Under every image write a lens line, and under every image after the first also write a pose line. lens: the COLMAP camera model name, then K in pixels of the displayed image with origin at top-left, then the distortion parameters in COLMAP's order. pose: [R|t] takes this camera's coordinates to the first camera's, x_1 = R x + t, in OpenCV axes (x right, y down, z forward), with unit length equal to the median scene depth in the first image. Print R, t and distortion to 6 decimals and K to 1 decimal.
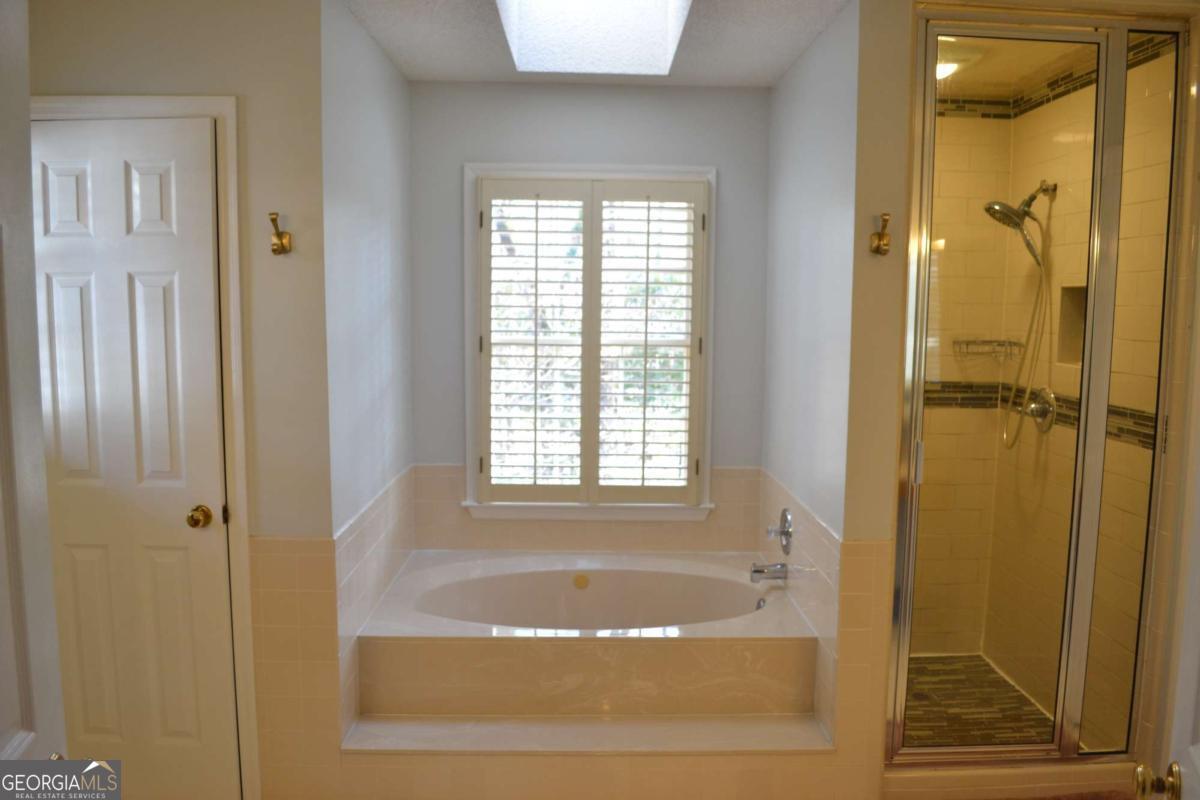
lens RADIAL K [[980.4, 0, 601.3], [0, 980.4, 394.0], [0, 0, 1]] dist [-0.055627, 0.001108]
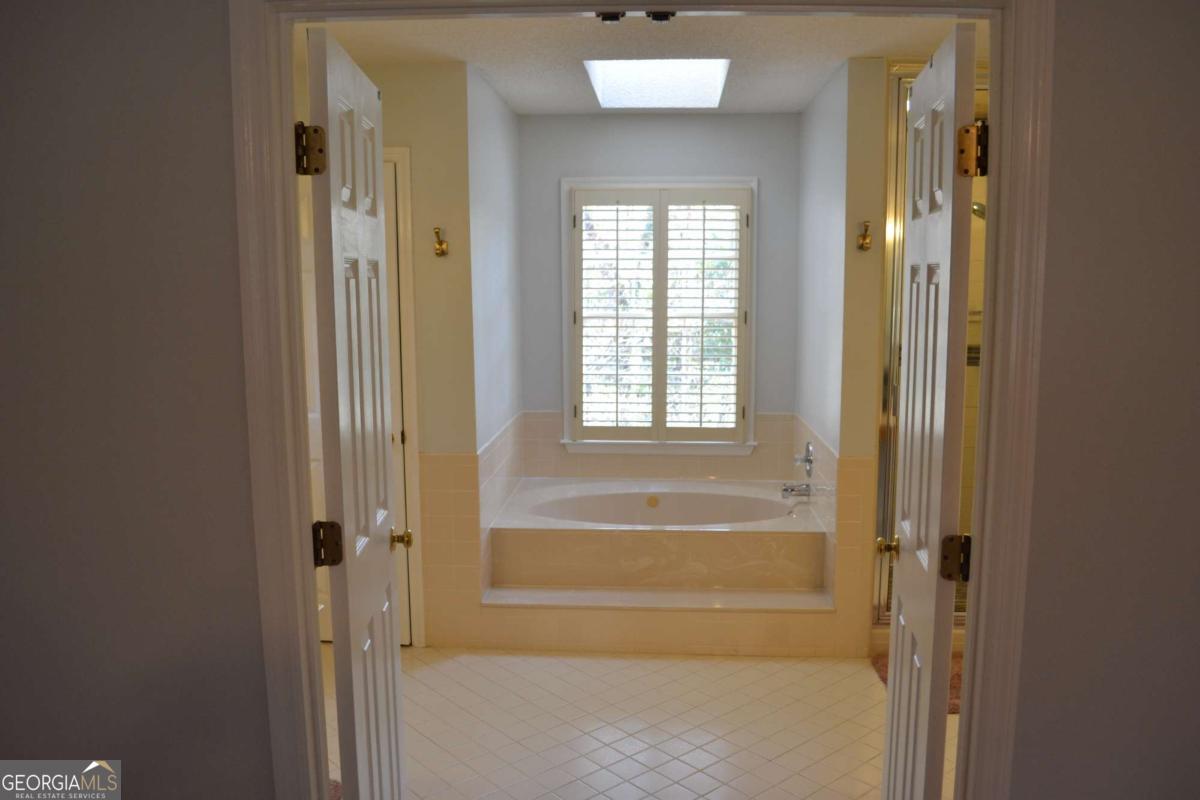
lens RADIAL K [[980.4, 0, 601.7], [0, 980.4, 407.3], [0, 0, 1]] dist [-0.055627, 0.001108]
pose [[0.996755, -0.002155, -0.080466, 0.017191], [0.005278, 0.999240, 0.038623, 0.017960], [0.080321, -0.038923, 0.996009, -0.300885]]
